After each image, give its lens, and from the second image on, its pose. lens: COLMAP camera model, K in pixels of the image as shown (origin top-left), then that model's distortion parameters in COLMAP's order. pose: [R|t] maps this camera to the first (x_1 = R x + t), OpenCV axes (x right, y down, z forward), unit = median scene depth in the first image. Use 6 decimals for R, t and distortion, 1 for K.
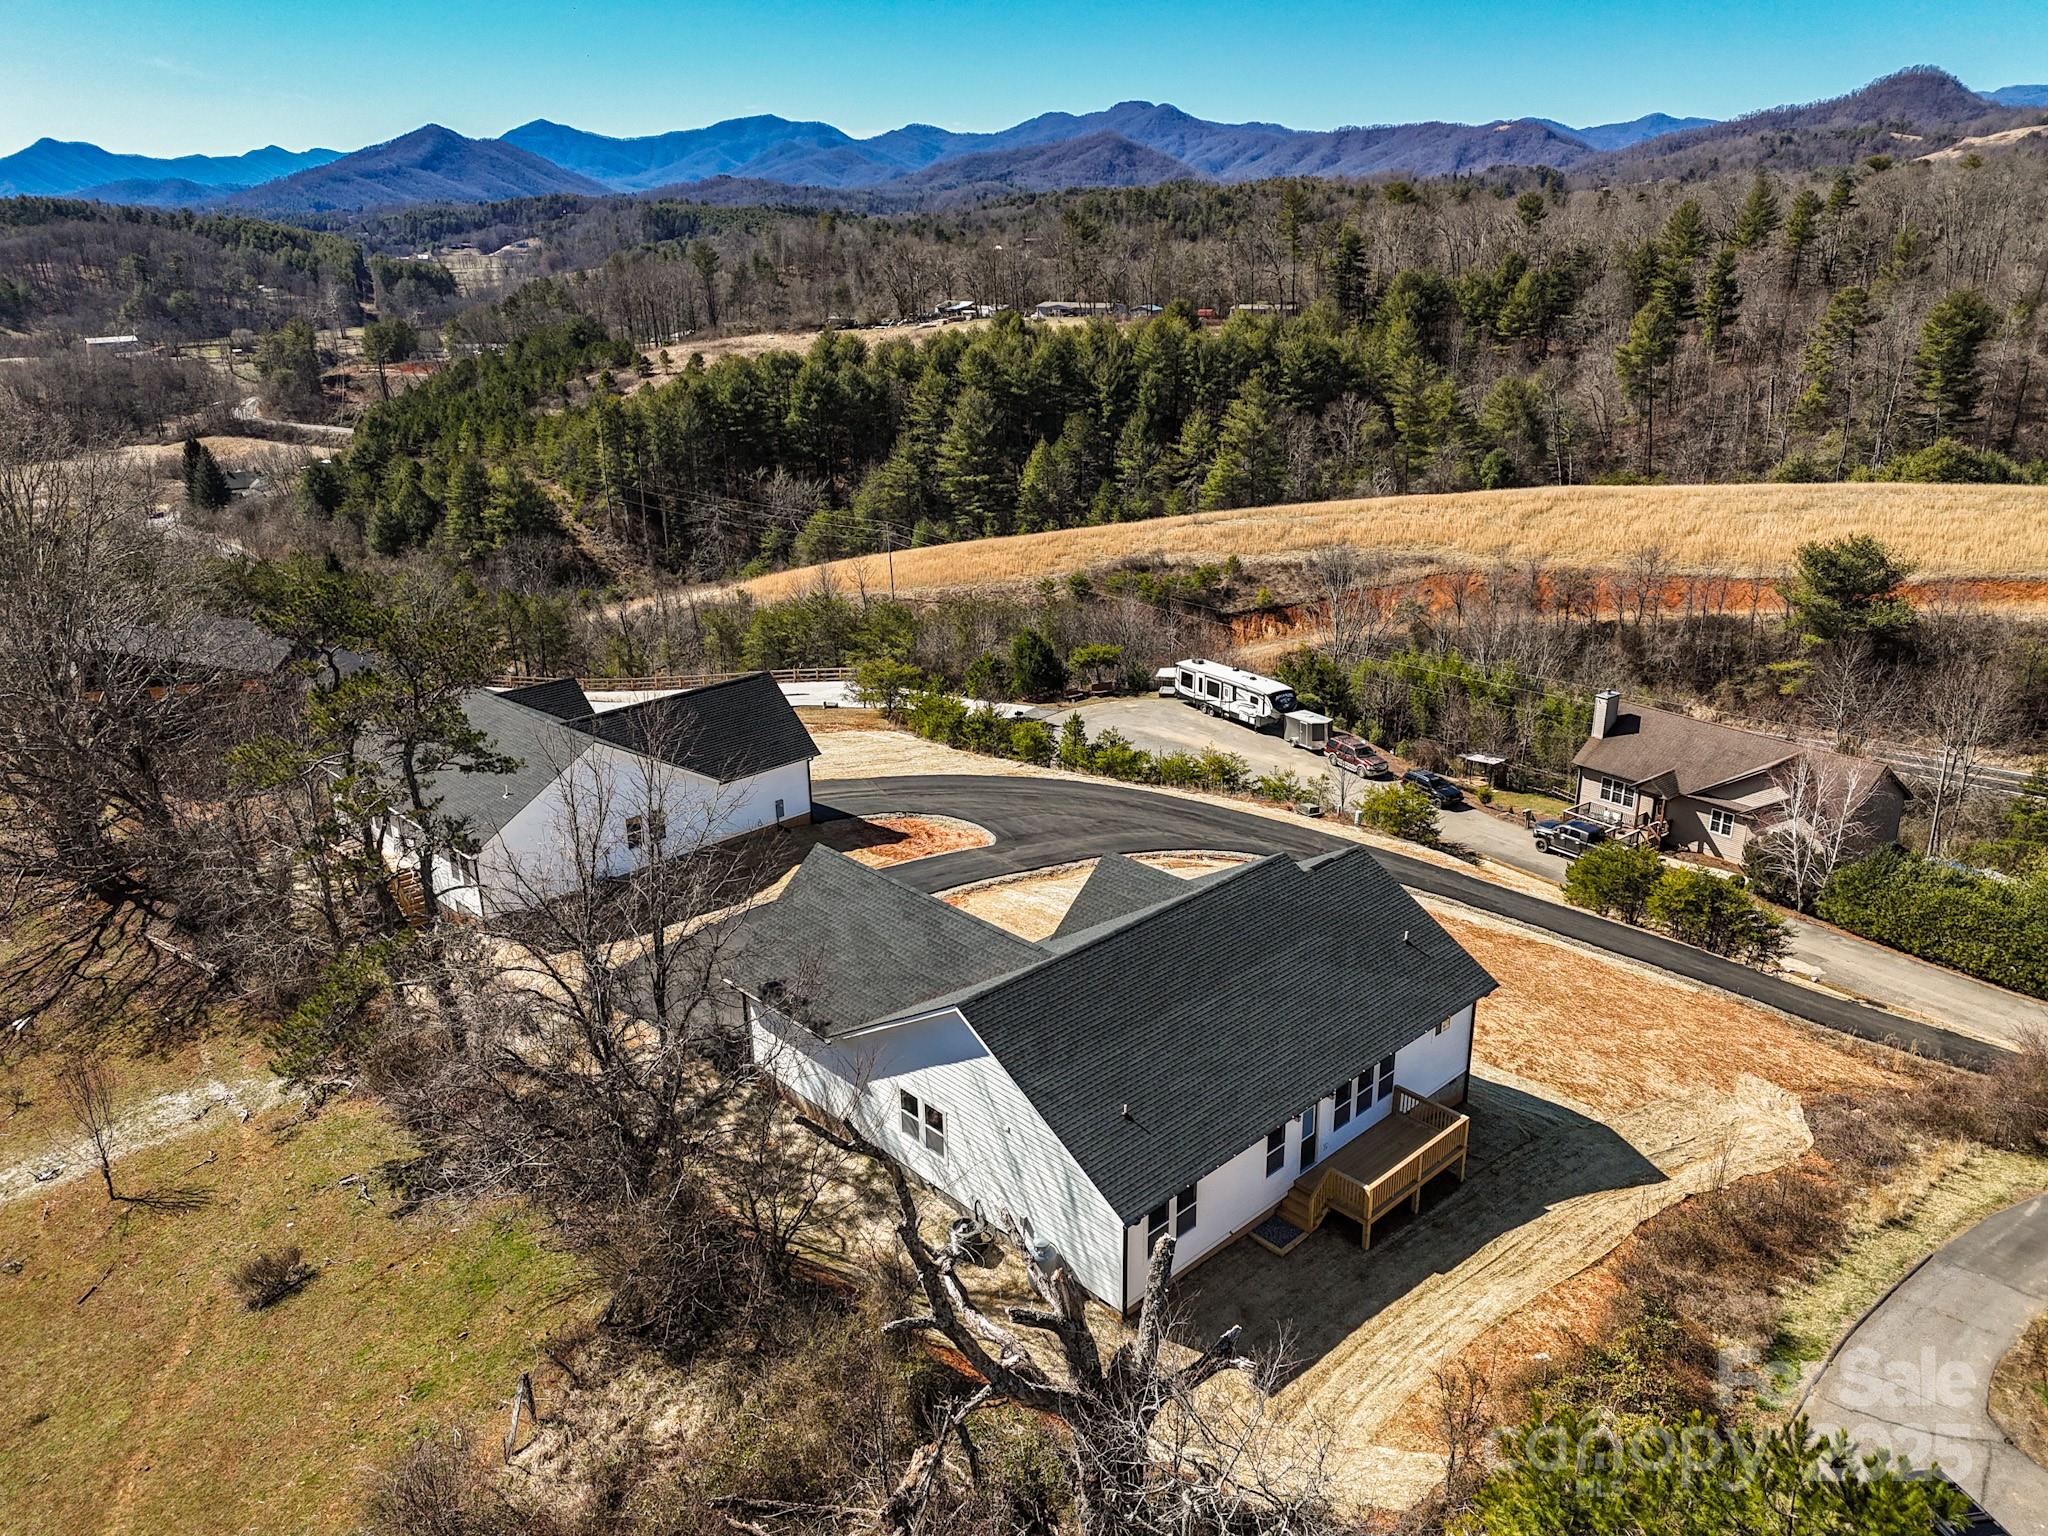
lens RADIAL K [[1493.9, 0, 1021.6], [0, 1493.9, 769.4], [0, 0, 1]] dist [0.079904, -0.073395]
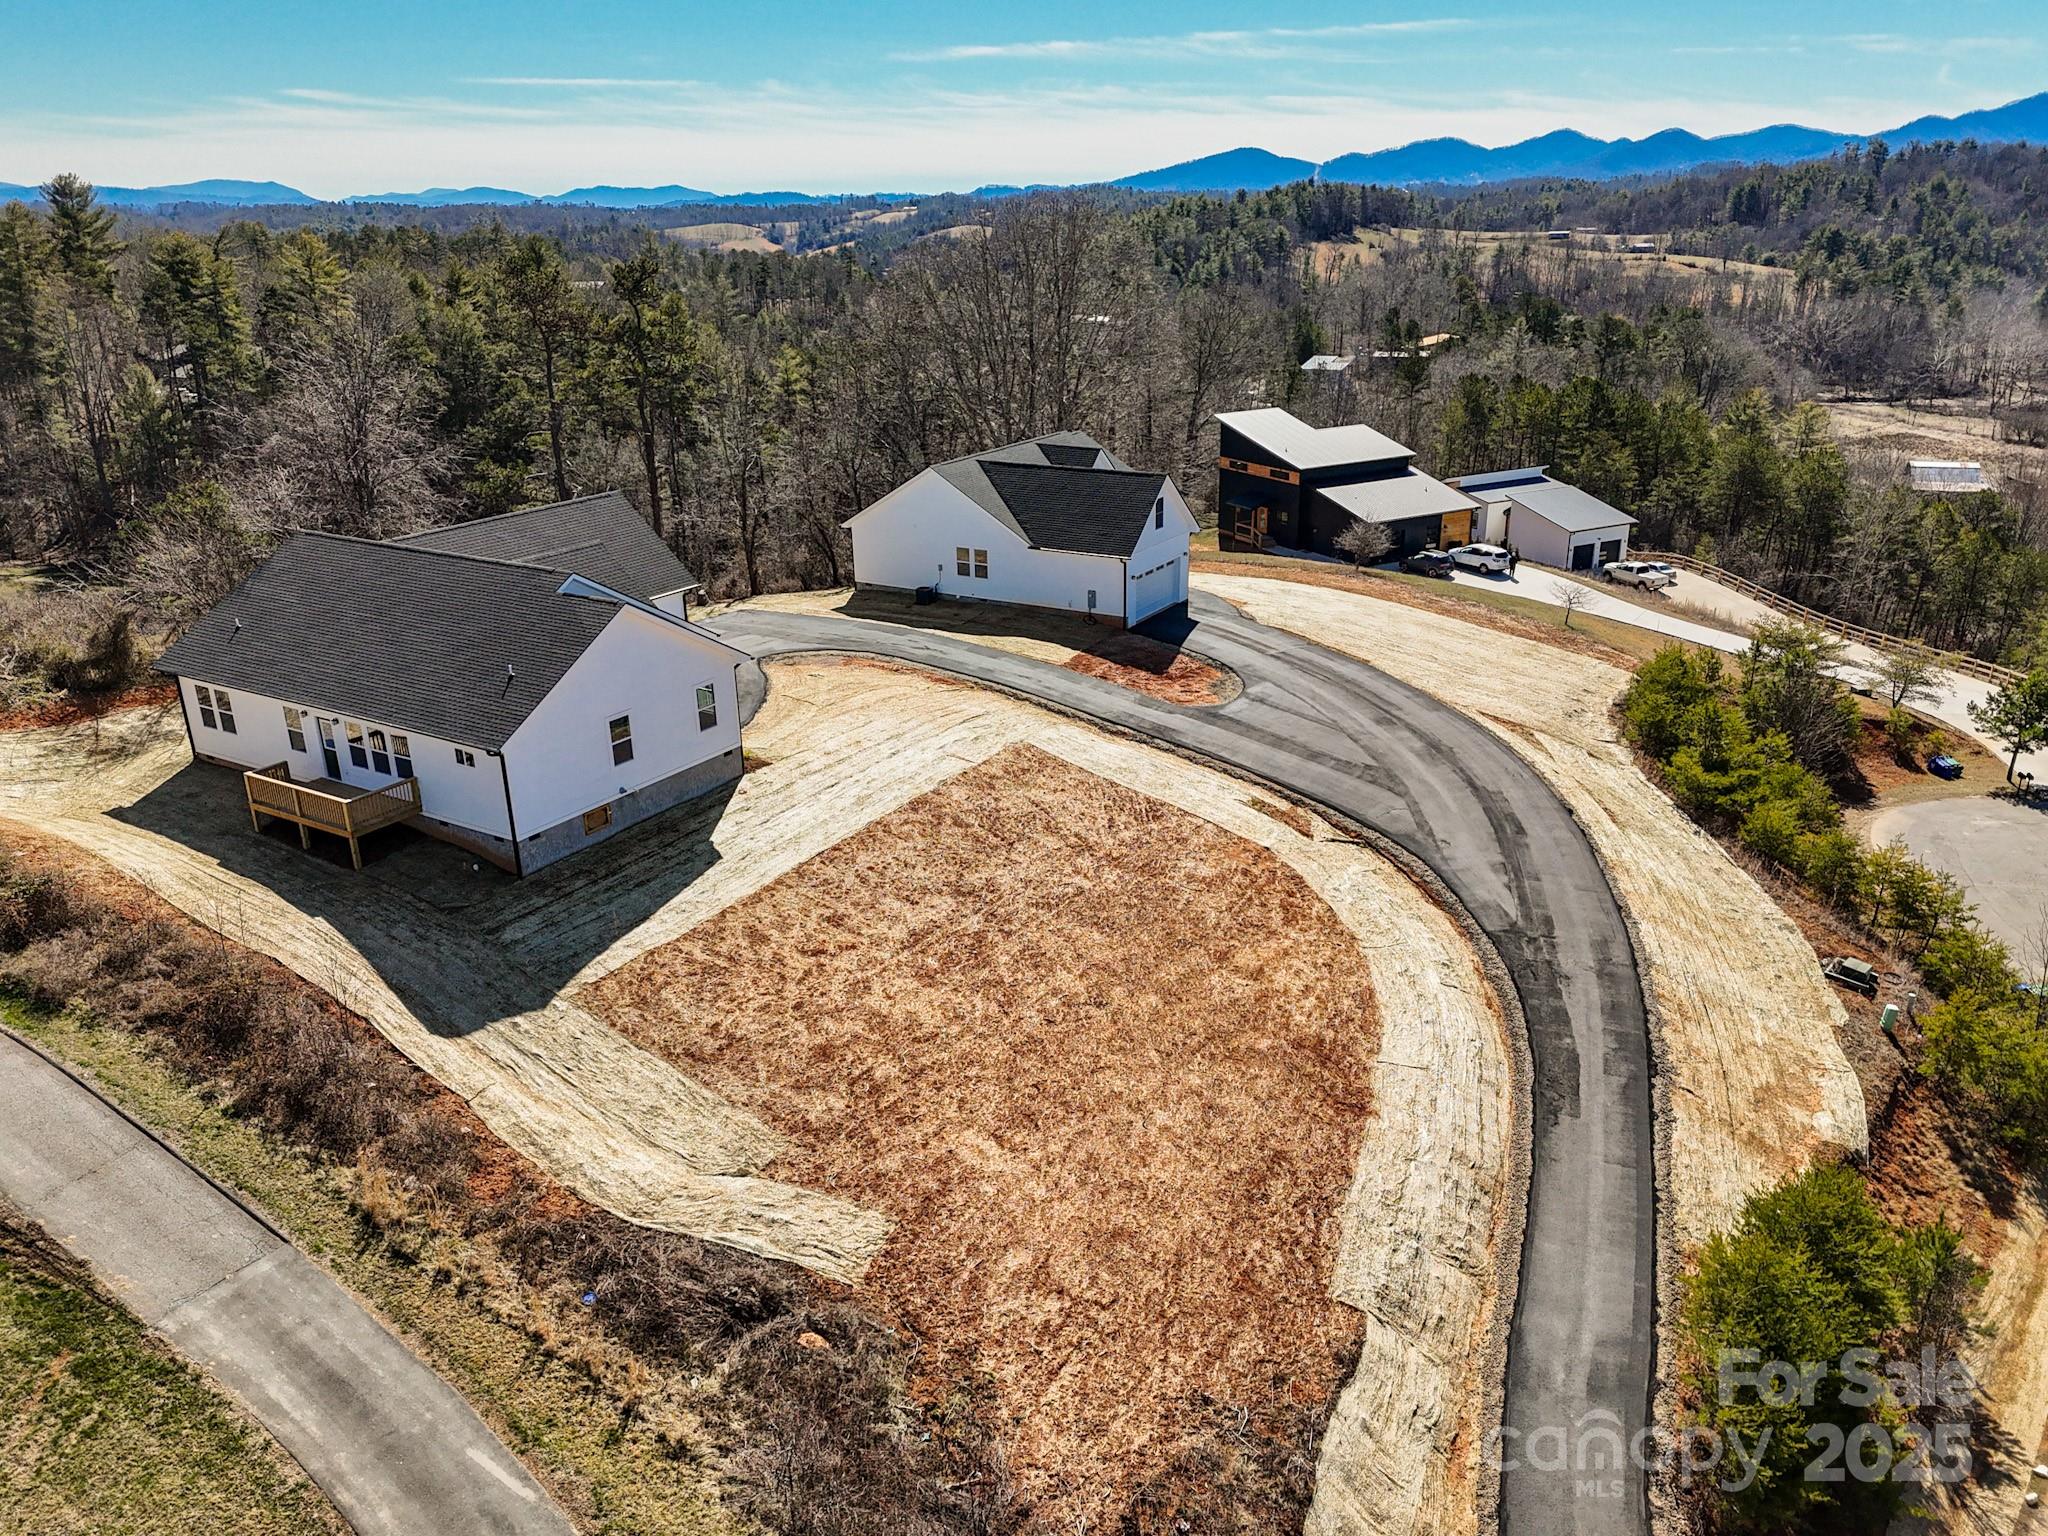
lens RADIAL K [[1493.9, 0, 1023.3], [0, 1493.9, 766.8], [0, 0, 1]] dist [0.079904, -0.073395]
pose [[0.249999, 0.348027, -0.903536, 0.588715], [-0.322683, 0.909769, 0.261145, -0.090182], [0.912894, 0.226270, 0.339744, 0.476238]]
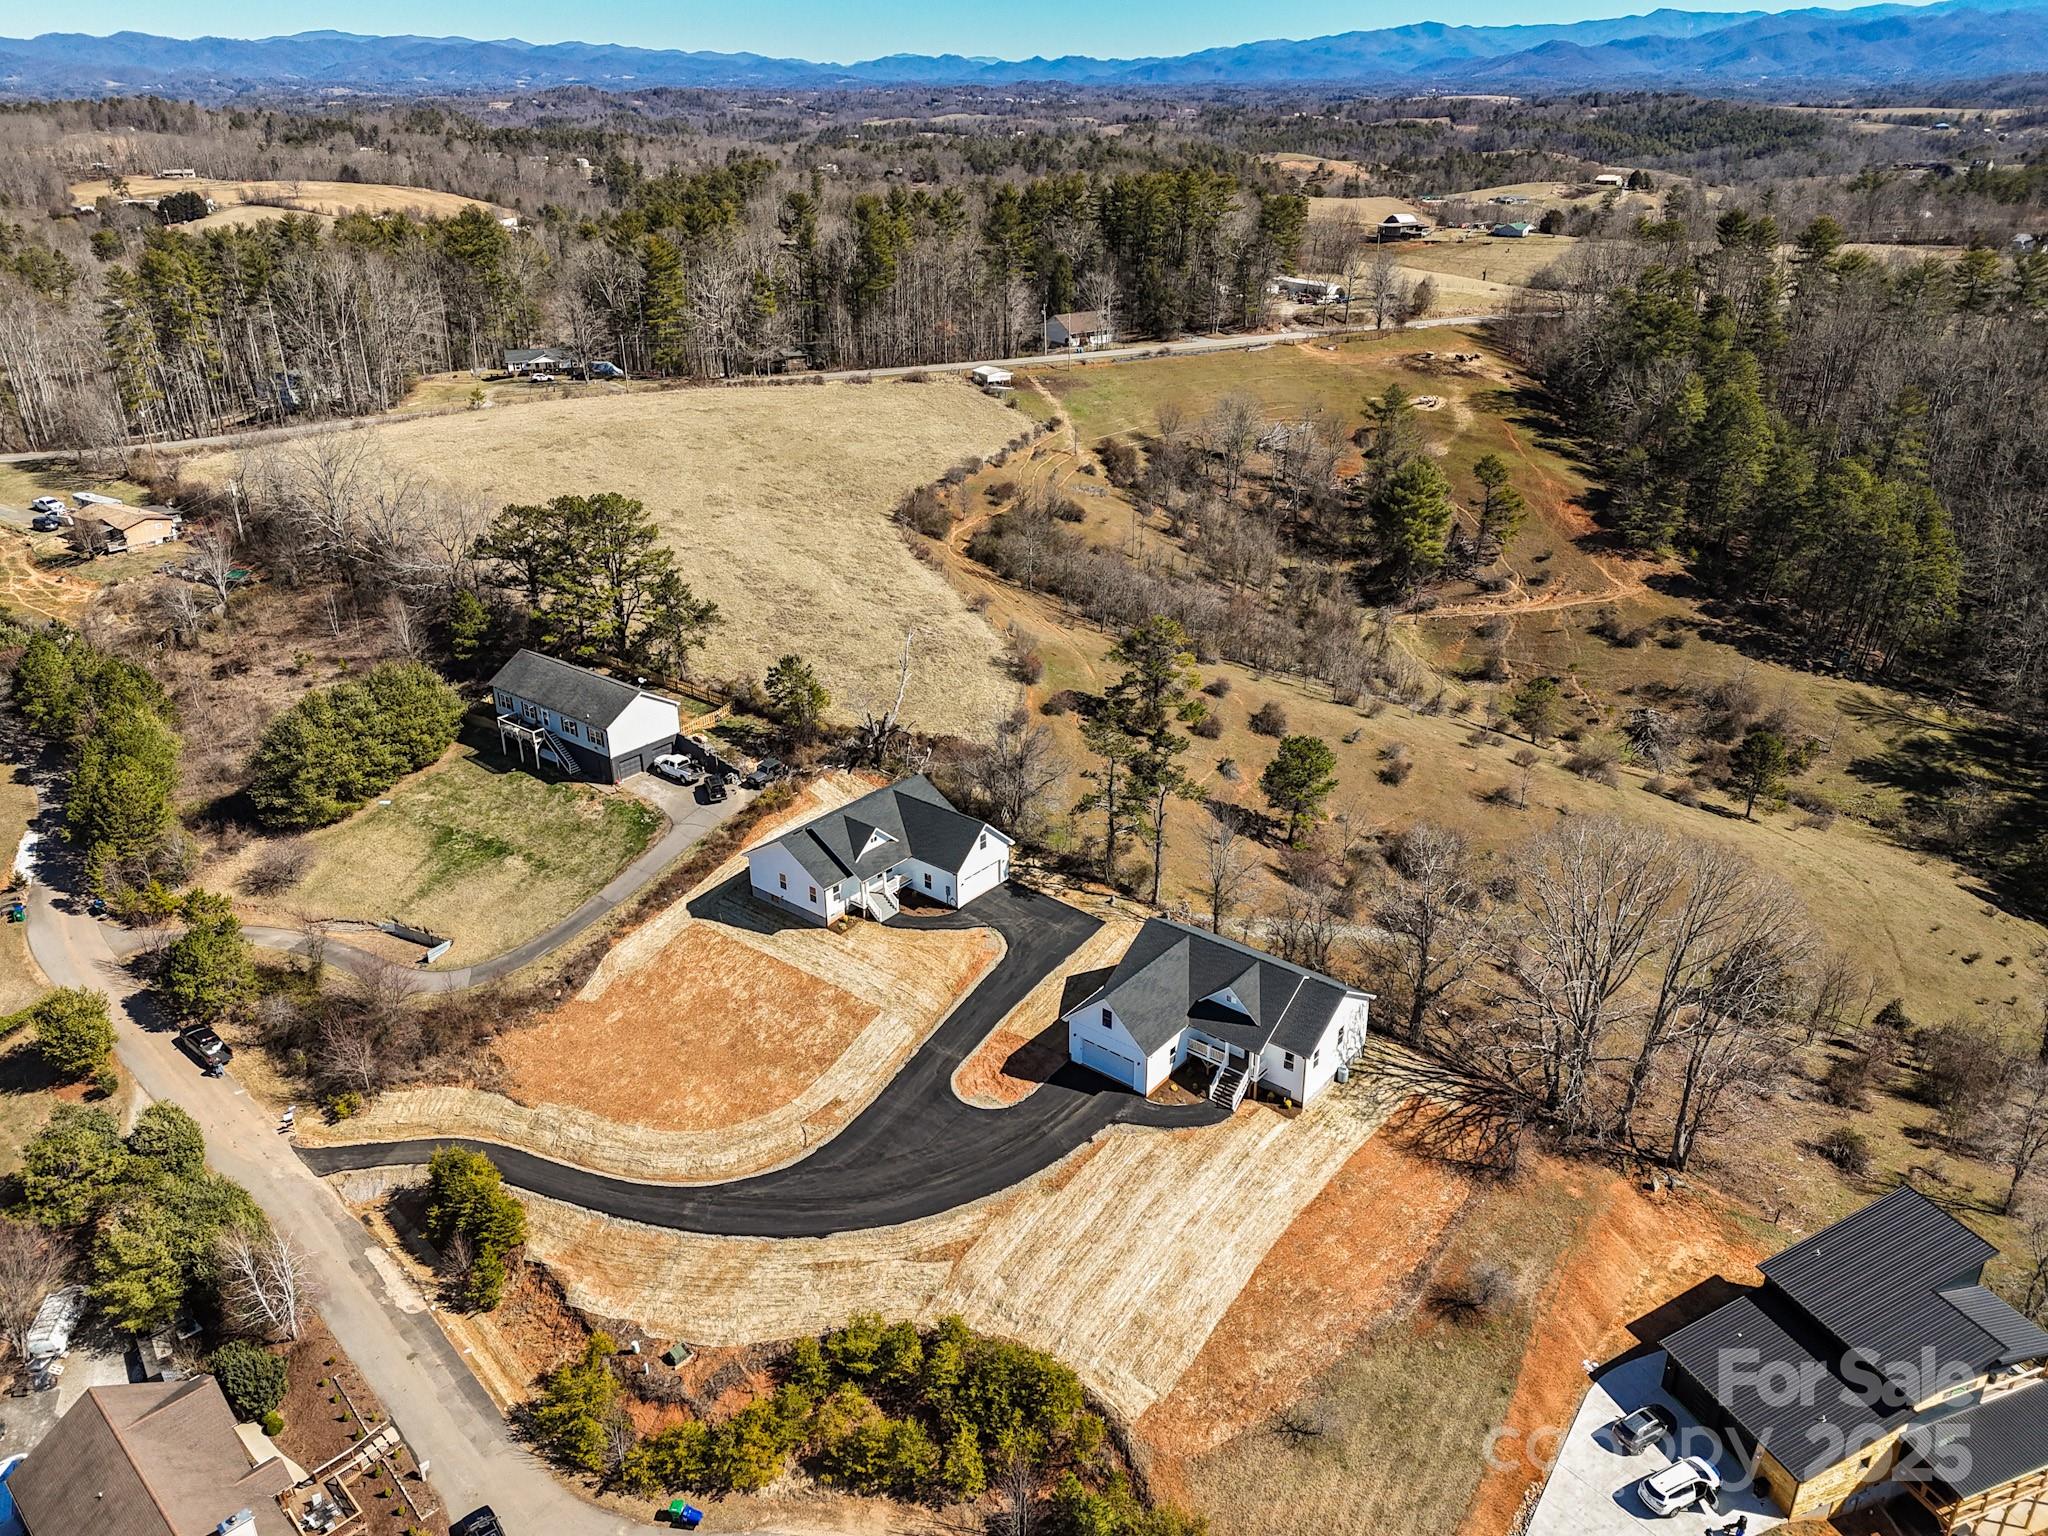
lens RADIAL K [[1493.9, 0, 1032.9], [0, 1493.9, 761.5], [0, 0, 1]] dist [0.079904, -0.073395]
pose [[-0.991102, 0.071722, -0.112125, 0.036306], [-0.028063, 0.710860, 0.702774, -0.964822], [0.130109, 0.699667, -0.702522, 1.425156]]
